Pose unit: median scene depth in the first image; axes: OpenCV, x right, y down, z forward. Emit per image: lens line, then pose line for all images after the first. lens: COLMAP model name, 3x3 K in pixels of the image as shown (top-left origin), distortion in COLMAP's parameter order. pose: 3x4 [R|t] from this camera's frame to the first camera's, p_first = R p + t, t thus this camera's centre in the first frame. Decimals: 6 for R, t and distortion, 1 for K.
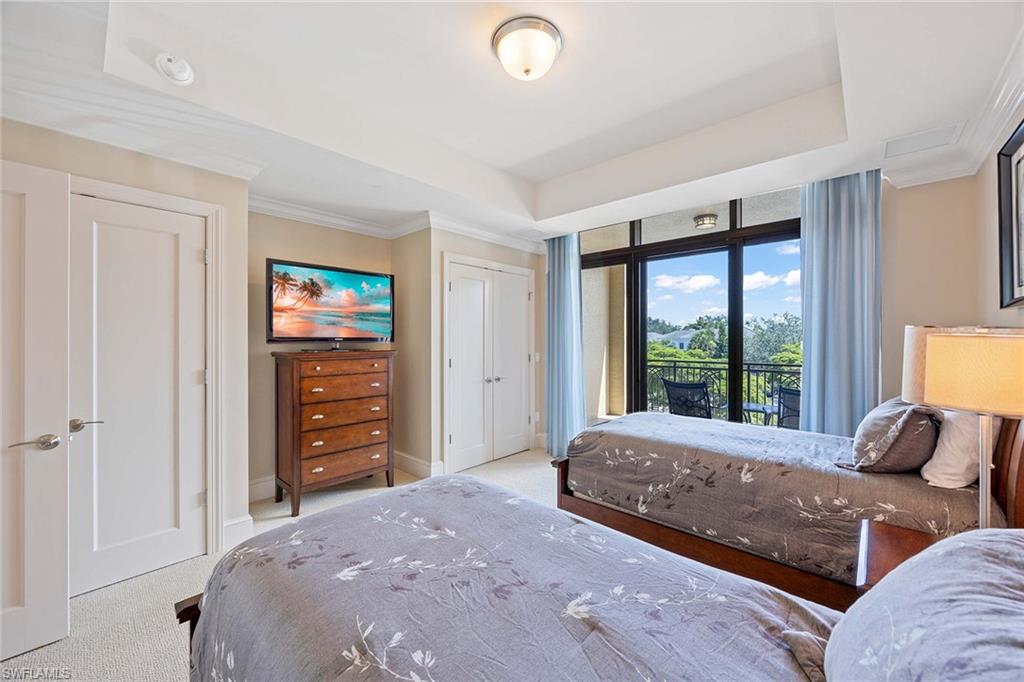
lens RADIAL K [[389.1, 0, 521.6], [0, 389.1, 342.1], [0, 0, 1]] dist [-0.002200, -0.000306]
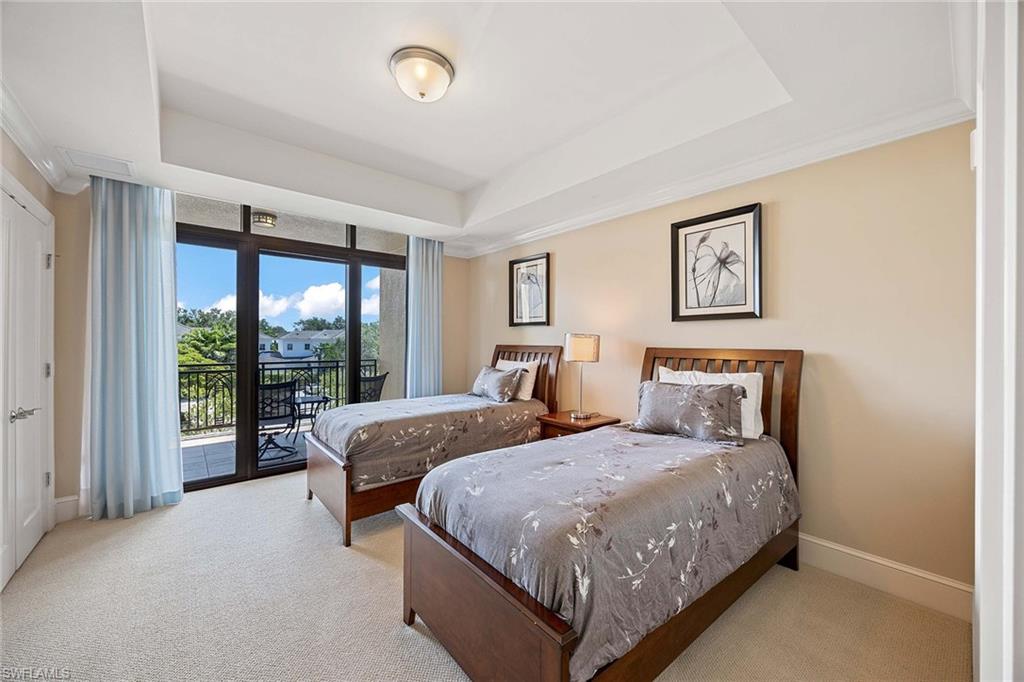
lens RADIAL K [[389.1, 0, 513.6], [0, 389.1, 341.8], [0, 0, 1]] dist [-0.002200, -0.000306]
pose [[0.137443, -0.000598, 0.990509, -0.885911], [0.004194, 0.999991, 0.000022, 0.006046], [-0.990501, 0.004152, 0.137445, 0.499757]]
